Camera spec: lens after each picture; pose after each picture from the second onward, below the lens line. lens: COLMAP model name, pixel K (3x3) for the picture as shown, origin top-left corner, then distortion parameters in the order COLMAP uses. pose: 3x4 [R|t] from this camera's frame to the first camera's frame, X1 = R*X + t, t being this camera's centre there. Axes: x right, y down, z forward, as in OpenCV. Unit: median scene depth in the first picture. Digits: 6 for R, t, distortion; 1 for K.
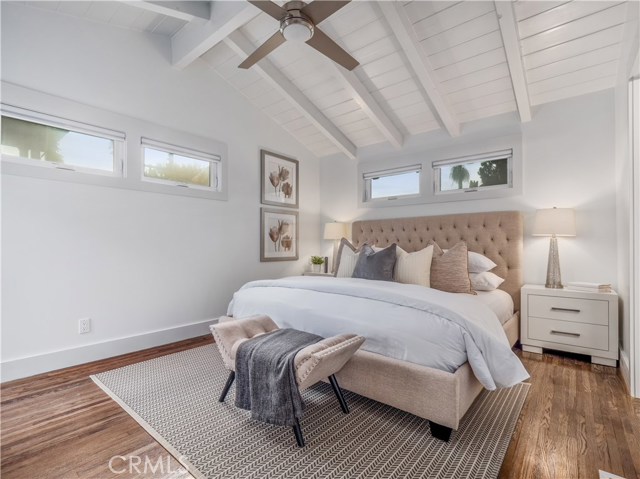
lens RADIAL K [[310.0, 0, 321.7], [0, 310.0, 243.0], [0, 0, 1]] dist [0.004395, -0.003852]
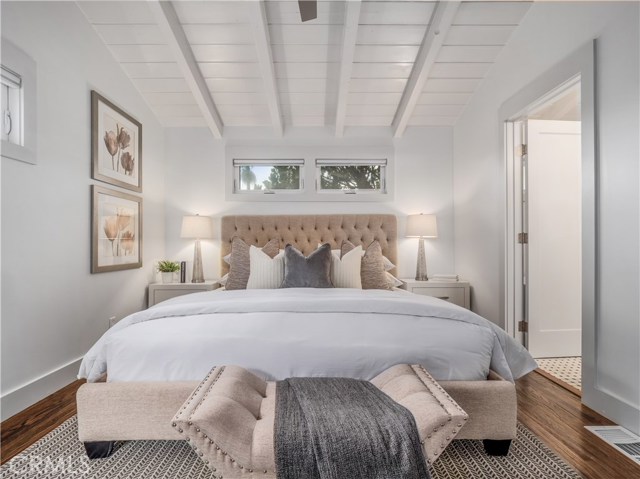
lens RADIAL K [[310.0, 0, 319.1], [0, 310.0, 240.5], [0, 0, 1]] dist [0.004395, -0.003852]
pose [[0.769340, 0.005180, 0.638818, -0.237189], [-0.001429, 0.999979, -0.006387, -0.001286], [-0.638838, 0.004001, 0.769331, 0.239529]]
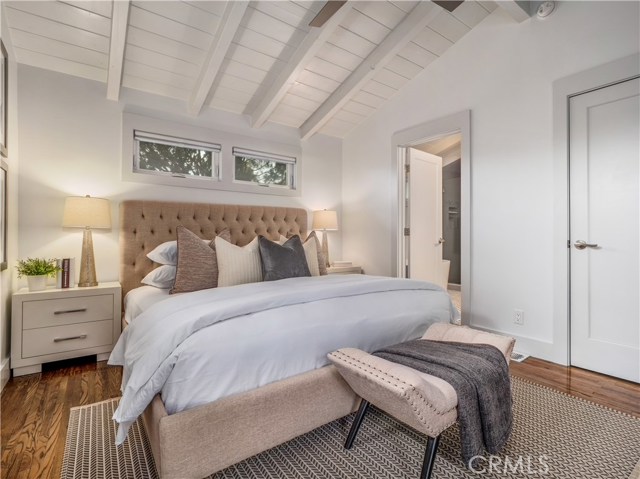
lens RADIAL K [[310.0, 0, 319.0], [0, 310.0, 229.9], [0, 0, 1]] dist [0.004395, -0.003852]
pose [[0.262472, 0.019429, 0.964744, -0.439655], [-0.006201, 0.999811, -0.018449, 0.001876], [-0.964920, -0.001140, 0.262543, 0.482427]]
